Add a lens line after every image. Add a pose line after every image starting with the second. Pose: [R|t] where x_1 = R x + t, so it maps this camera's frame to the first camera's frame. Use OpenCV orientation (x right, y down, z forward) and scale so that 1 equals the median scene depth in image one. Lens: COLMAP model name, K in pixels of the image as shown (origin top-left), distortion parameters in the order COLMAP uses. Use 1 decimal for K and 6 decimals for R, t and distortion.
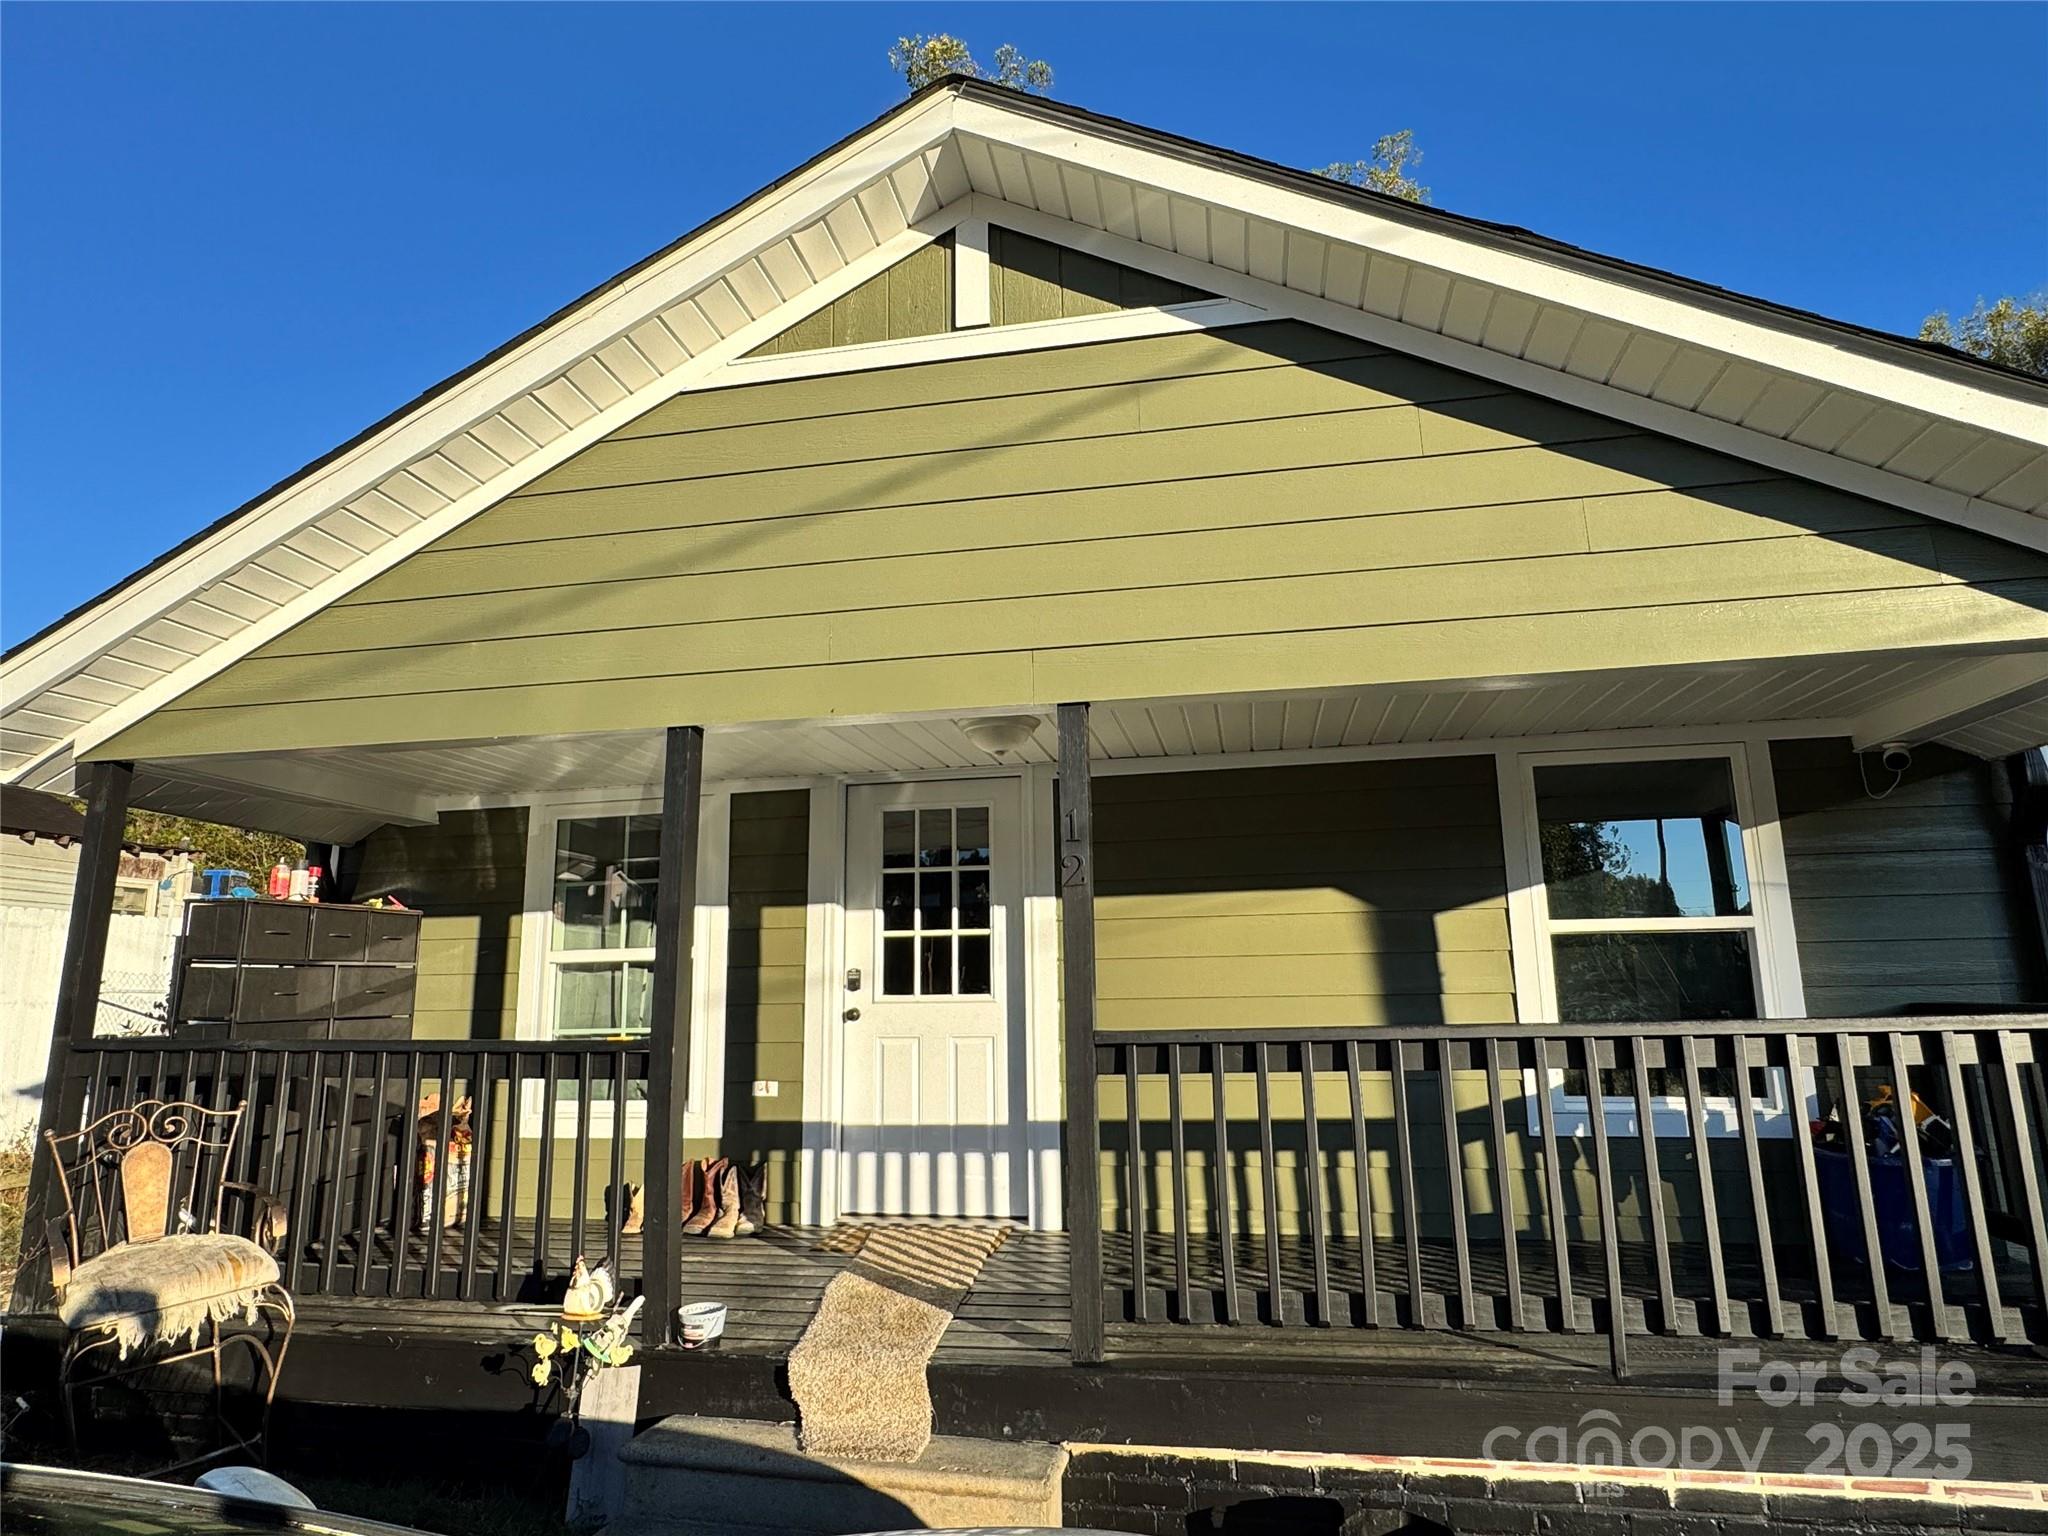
lens RADIAL K [[1131.2, 0, 1021.2], [0, 1131.2, 770.6], [0, 0, 1]] dist [-0.000291, -0.002351]
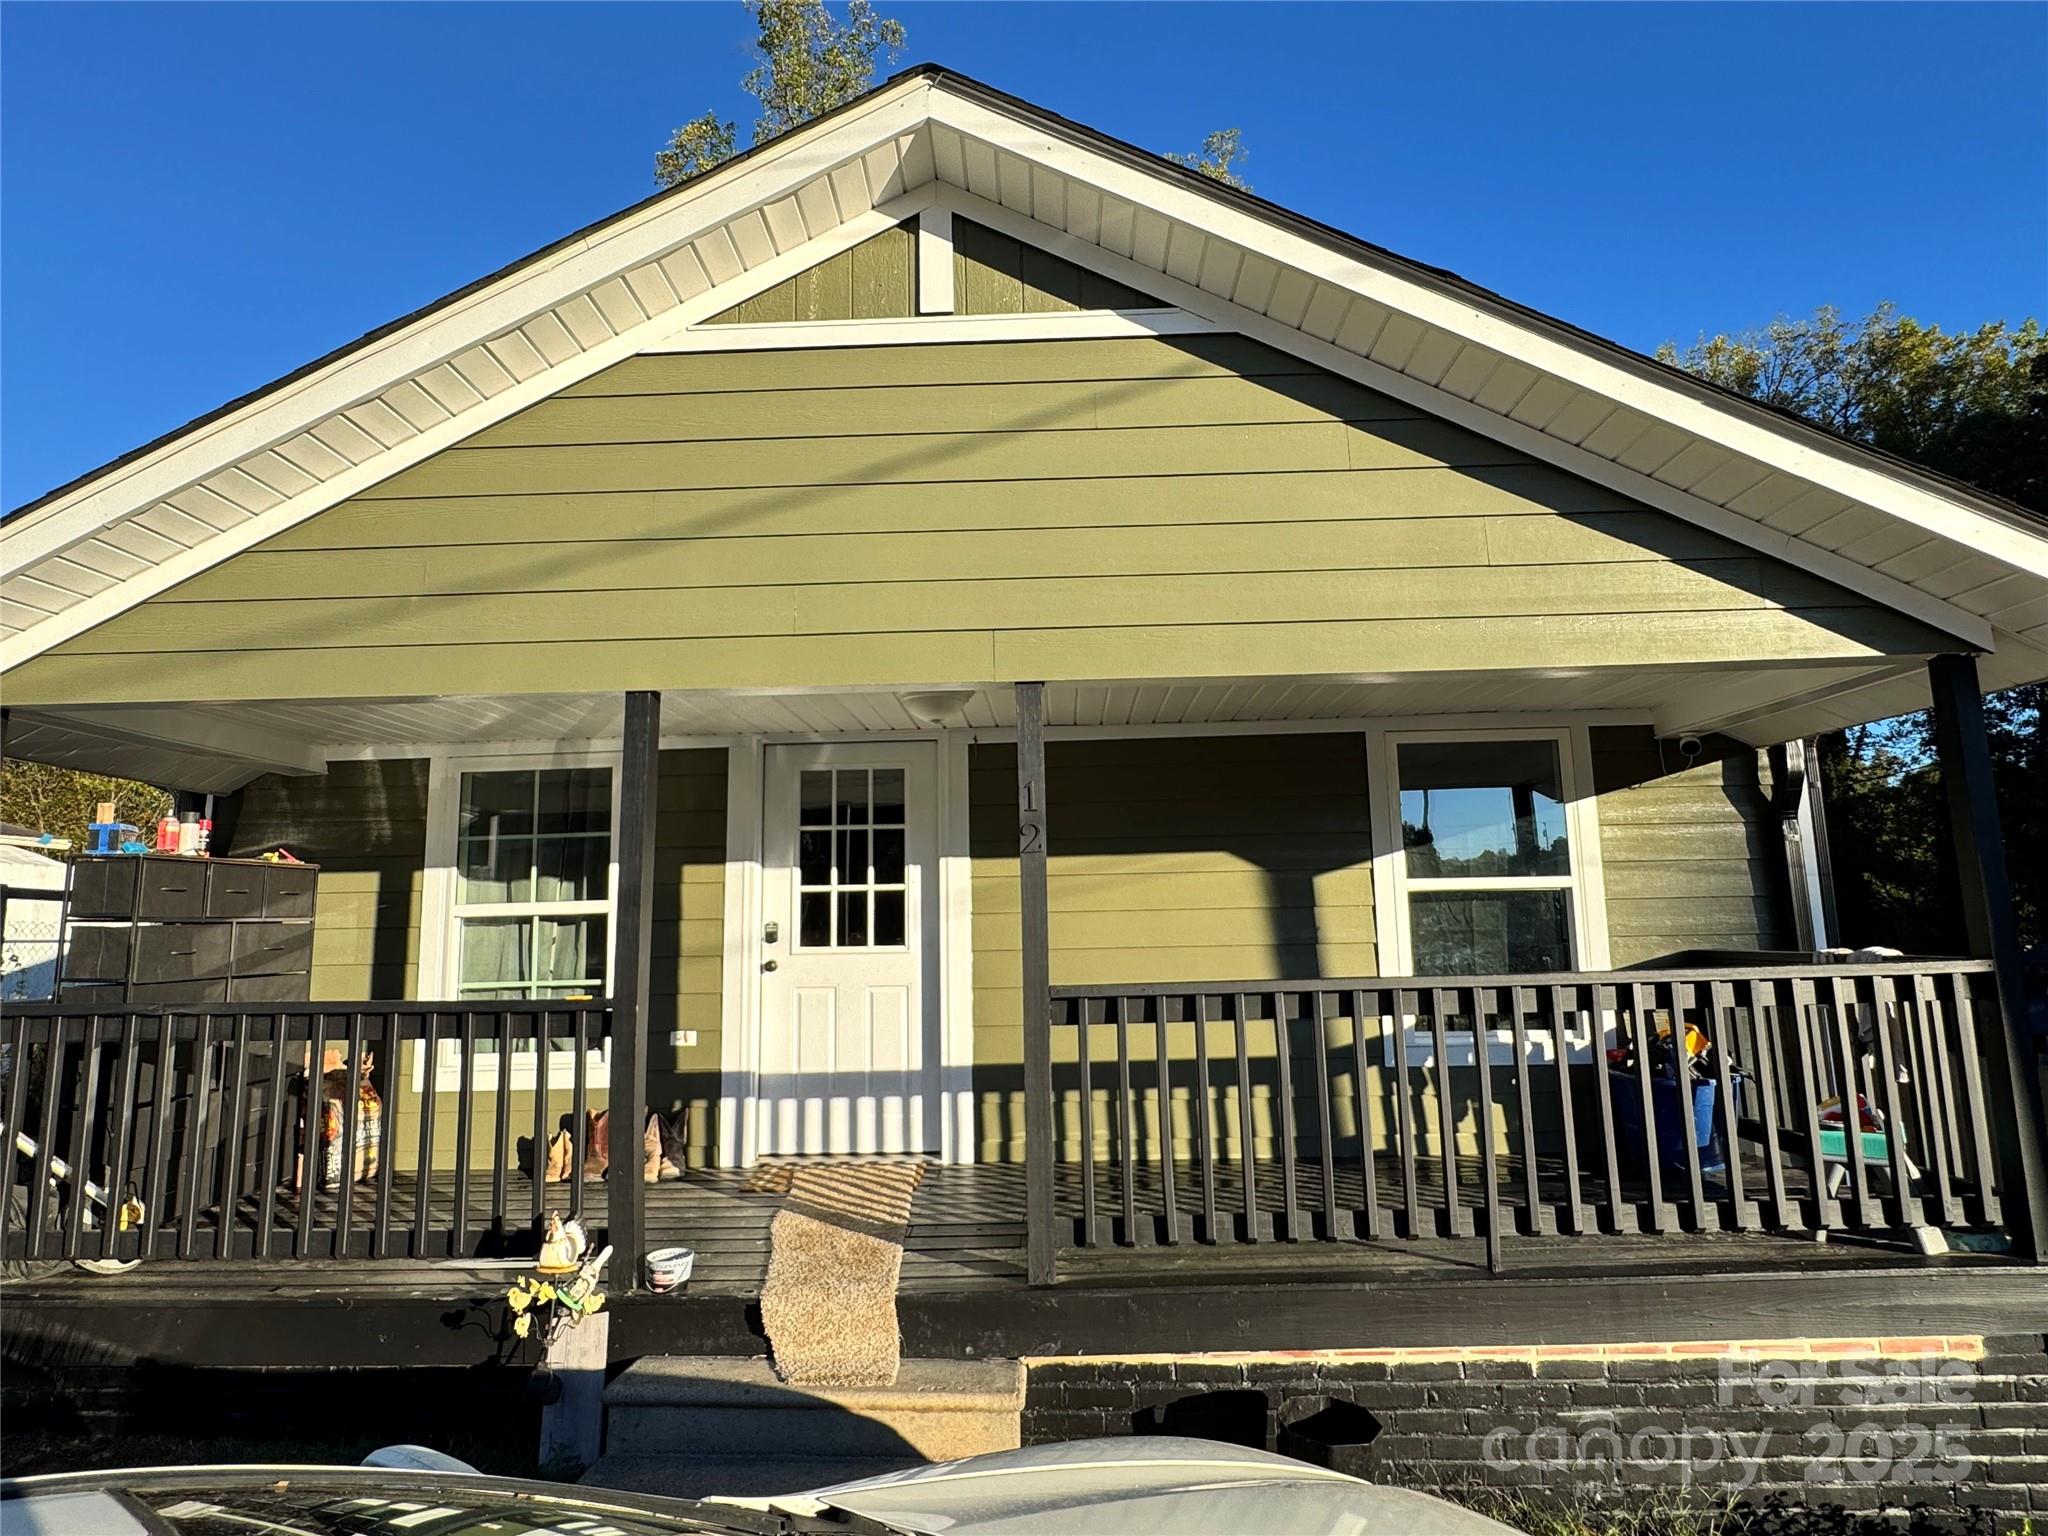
lens RADIAL K [[1079.6, 0, 1024.0], [0, 1079.6, 770.0], [0, 0, 1]] dist [-0.002493, -0.000811]
pose [[0.987227, 0.018917, 0.158190, -0.110065], [-0.026004, 0.998743, 0.042852, -0.018233], [-0.157181, -0.046418, 0.986478, -0.008489]]
